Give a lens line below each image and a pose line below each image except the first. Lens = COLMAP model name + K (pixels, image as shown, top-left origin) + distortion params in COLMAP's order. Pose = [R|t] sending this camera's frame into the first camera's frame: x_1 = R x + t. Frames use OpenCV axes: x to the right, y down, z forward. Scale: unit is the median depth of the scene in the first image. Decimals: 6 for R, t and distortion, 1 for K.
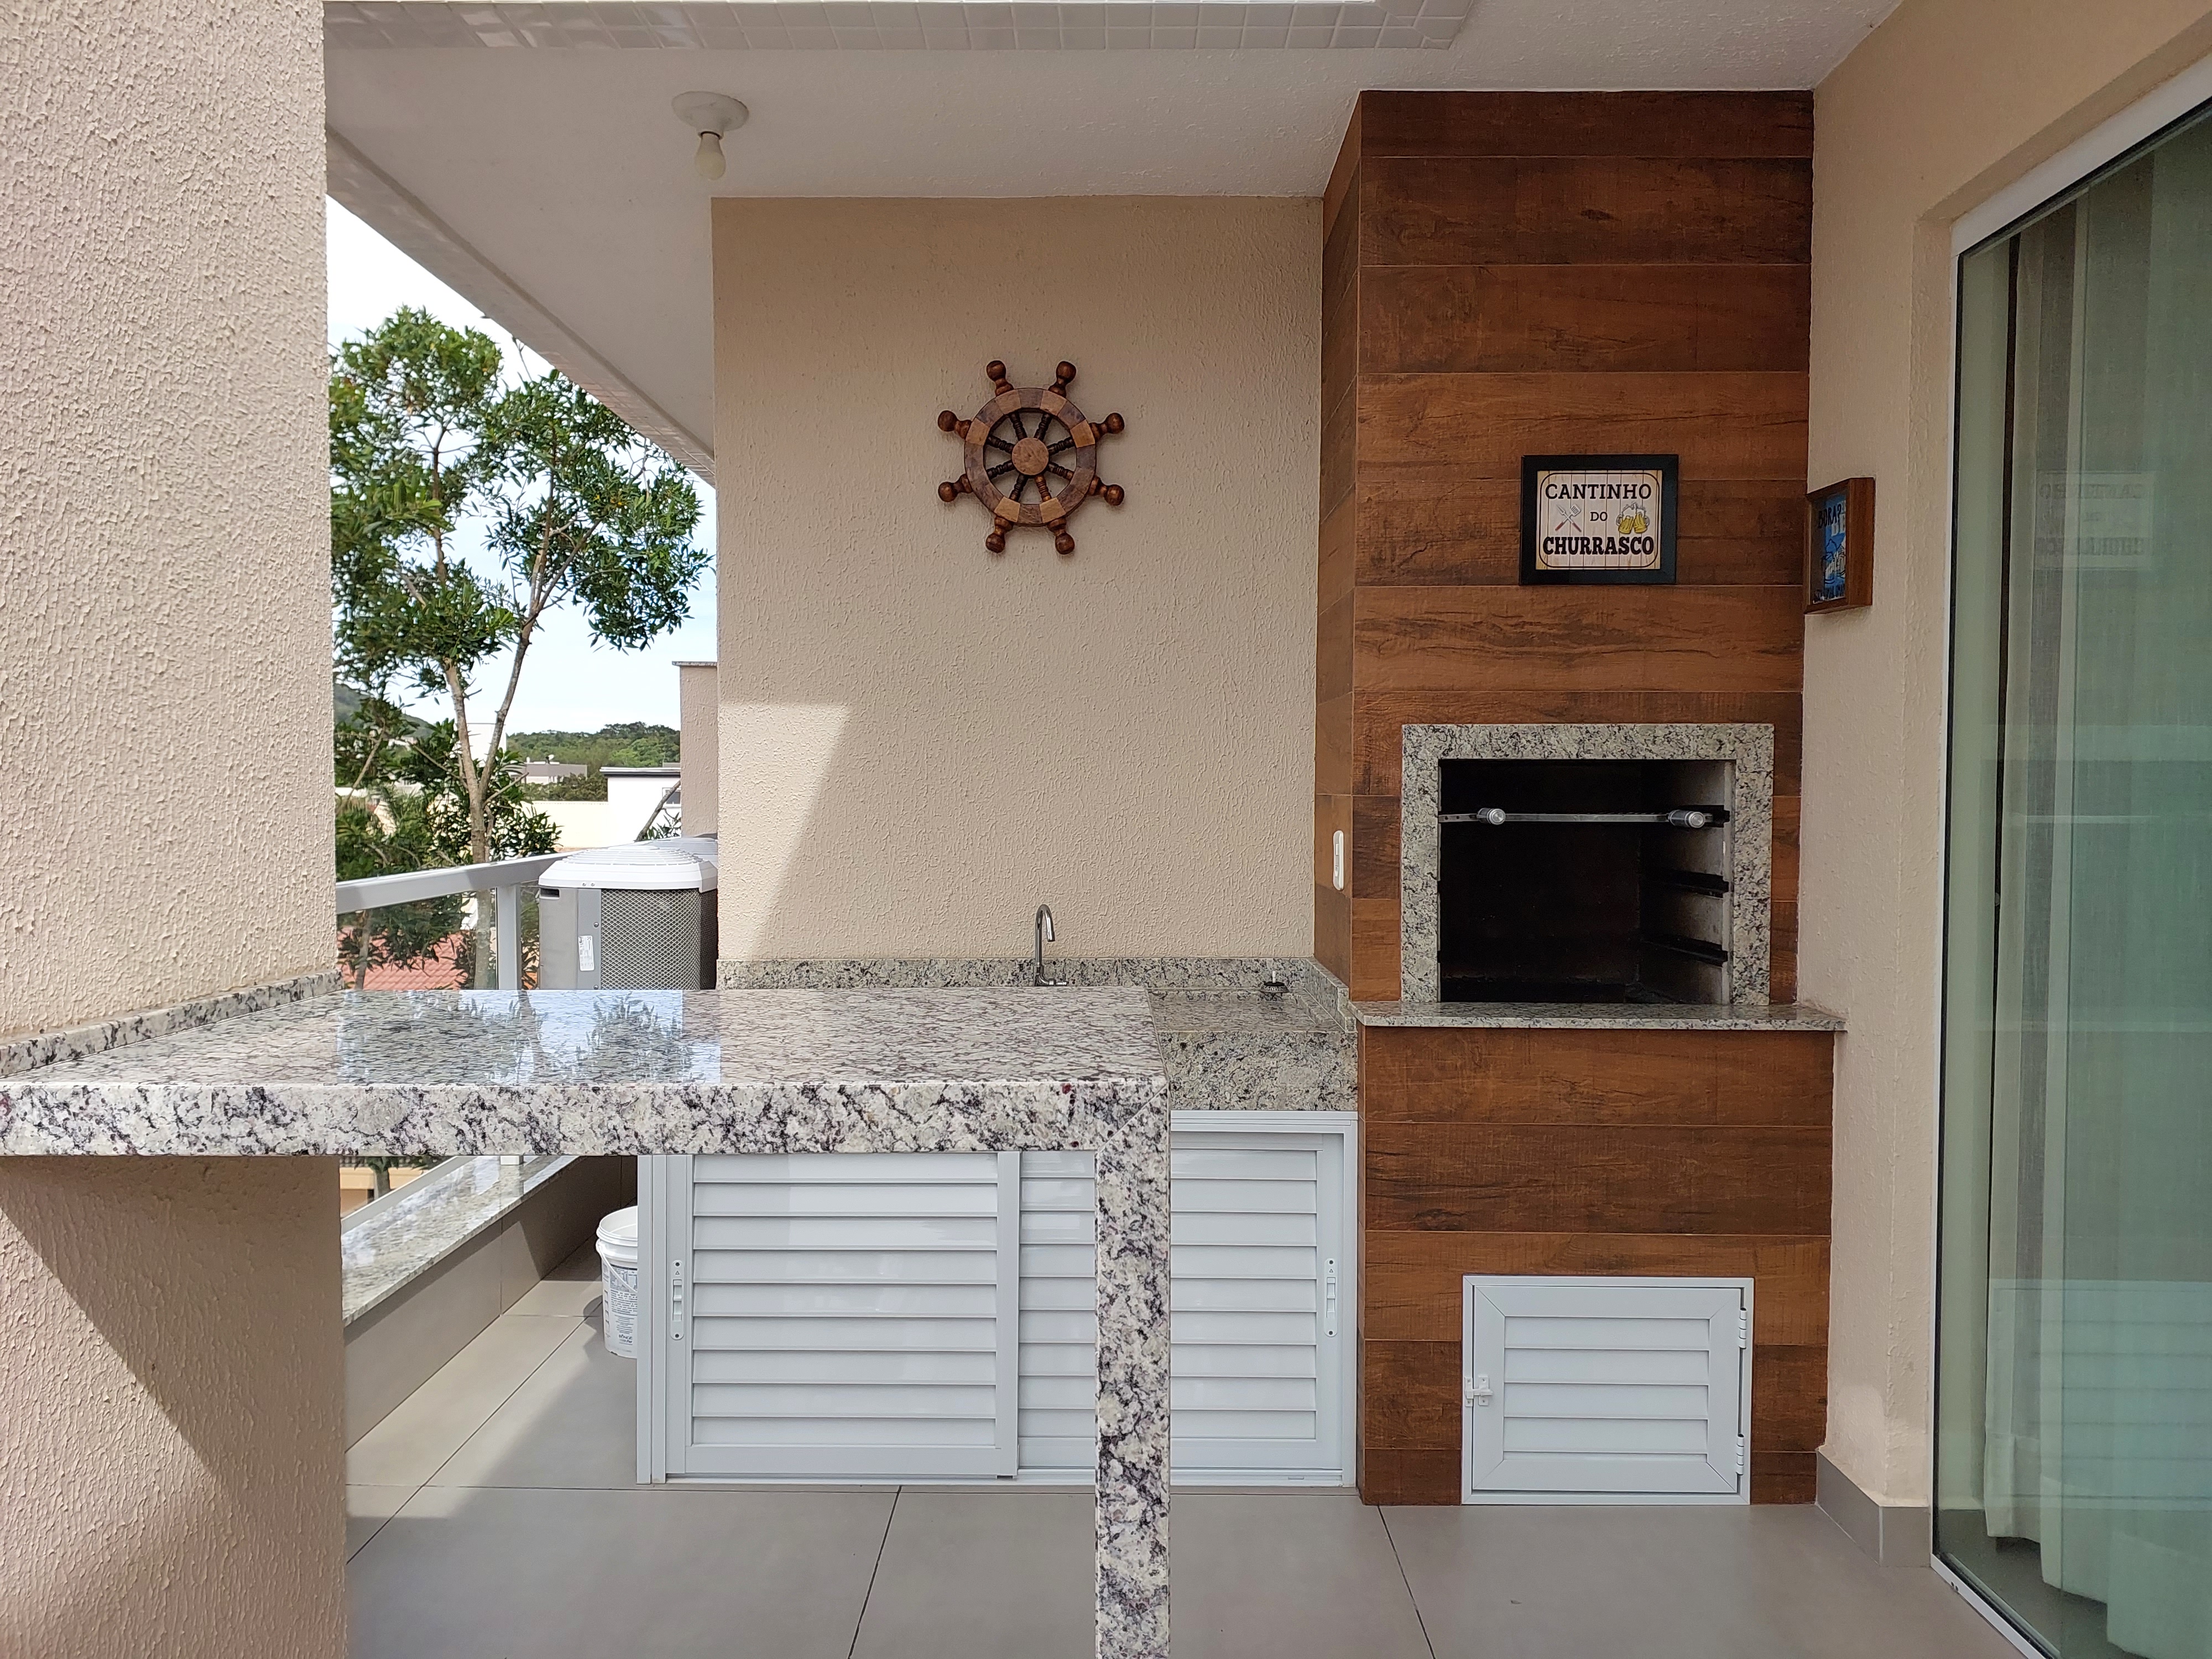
lens RADIAL K [[1490.5, 0, 1106.0], [0, 1490.5, 829.5], [0, 0, 1]] dist [0.081746, -0.100106]
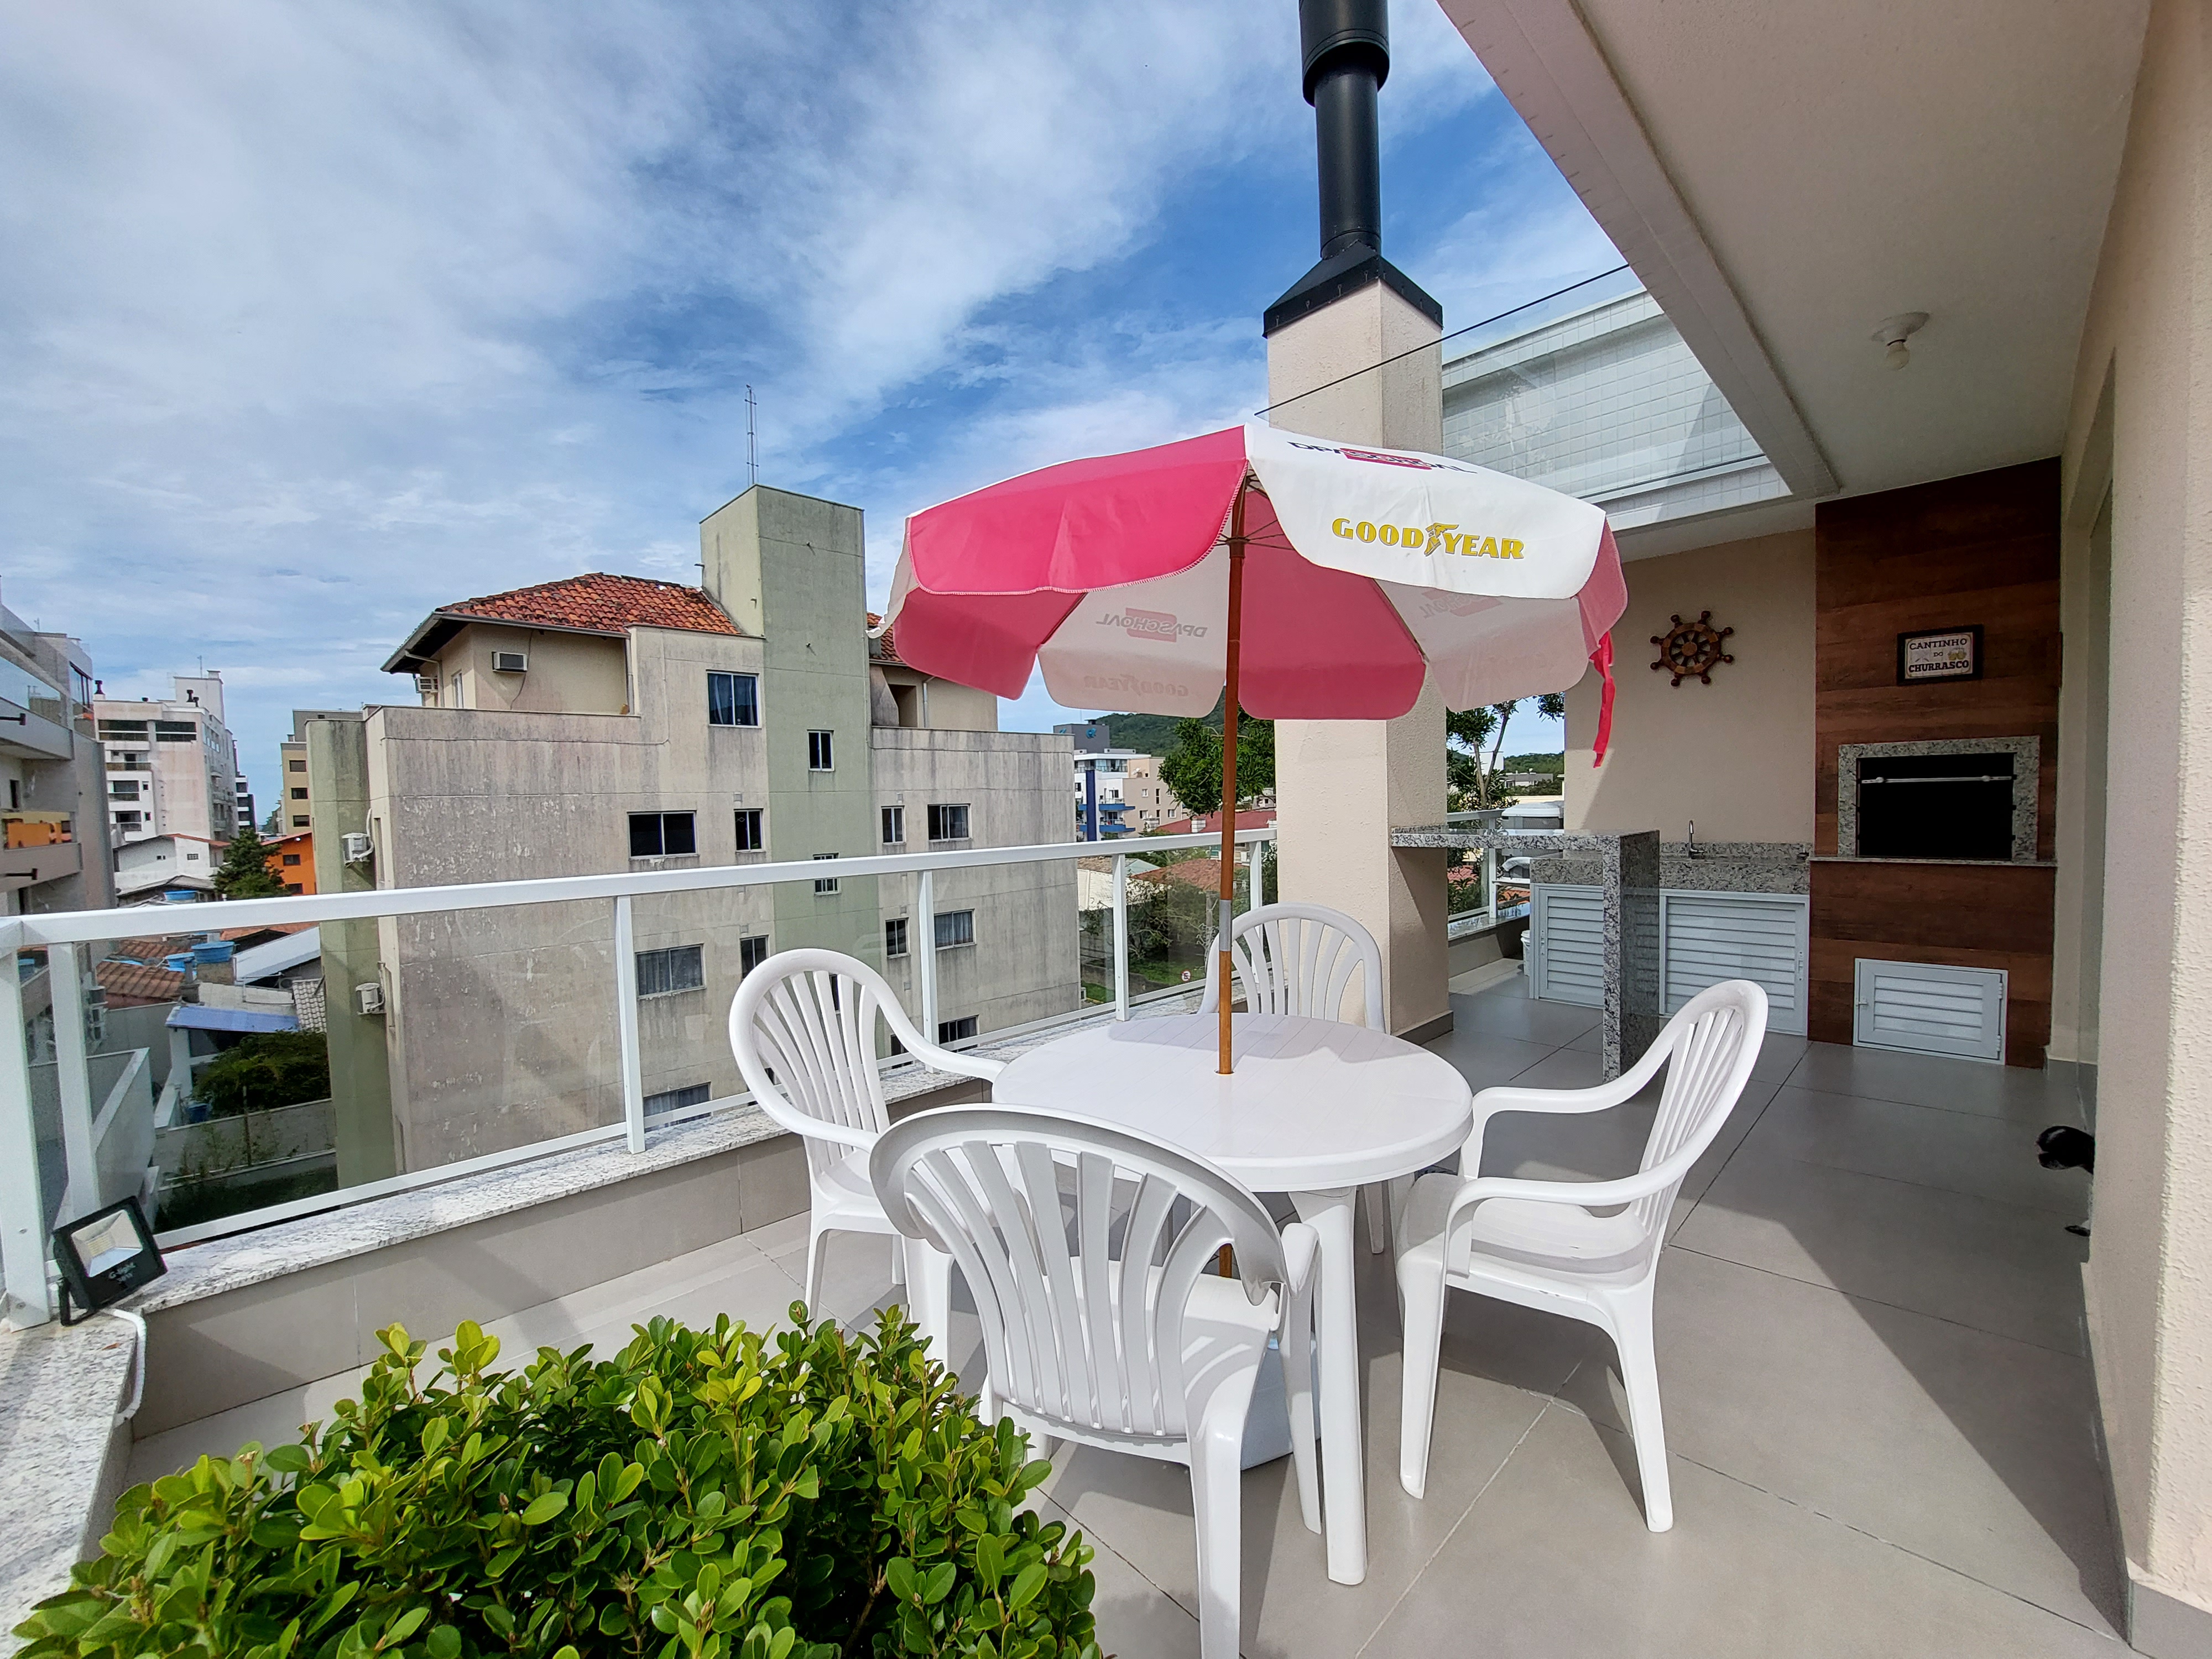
lens RADIAL K [[885.9, 0, 1113.3], [0, 885.9, 842.7], [0, 0, 1]] dist [-0.019067, -0.000024]
pose [[0.699607, 0.013484, -0.714400, 0.399471], [0.008333, 0.999600, 0.027027, 0.044968], [0.714479, -0.024862, 0.699215, -0.921445]]
